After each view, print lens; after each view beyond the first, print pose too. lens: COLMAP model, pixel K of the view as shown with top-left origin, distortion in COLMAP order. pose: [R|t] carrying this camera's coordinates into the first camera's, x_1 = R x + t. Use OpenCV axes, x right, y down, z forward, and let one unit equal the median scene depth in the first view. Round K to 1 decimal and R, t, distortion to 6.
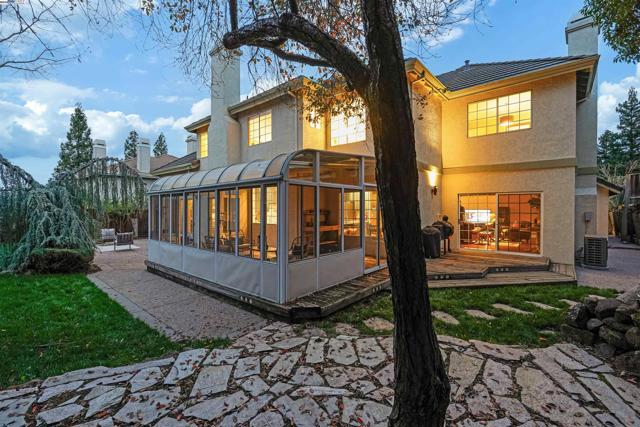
lens RADIAL K [[283.1, 0, 317.2], [0, 283.1, 212.4], [0, 0, 1]] dist [-0.001546, 0.001023]
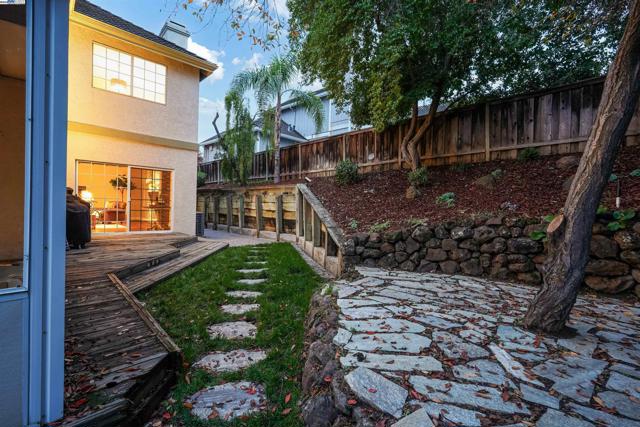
lens RADIAL K [[283.1, 0, 317.2], [0, 283.1, 212.4], [0, 0, 1]] dist [-0.001546, 0.001023]
pose [[0.078429, -0.020507, 0.996709, -0.661146], [-0.015014, 0.999651, 0.021749, 0.169930], [-0.996807, -0.016671, 0.078094, 1.213026]]
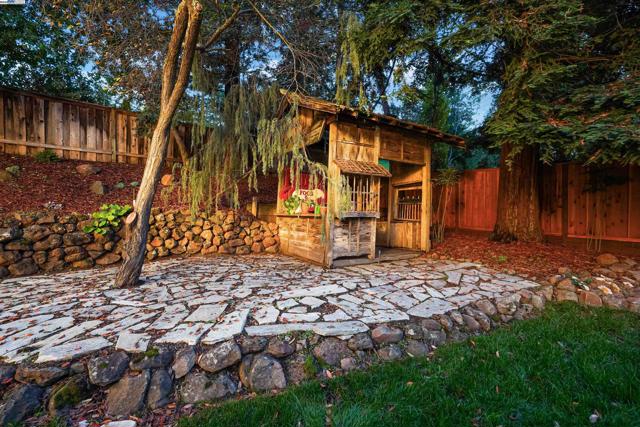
lens RADIAL K [[283.1, 0, 317.2], [0, 283.1, 212.4], [0, 0, 1]] dist [-0.001546, 0.001023]
pose [[-0.992616, -0.009572, 0.120920, -0.802330], [-0.008514, 0.999921, 0.009265, 0.166077], [-0.121000, 0.008168, -0.992619, 1.778622]]
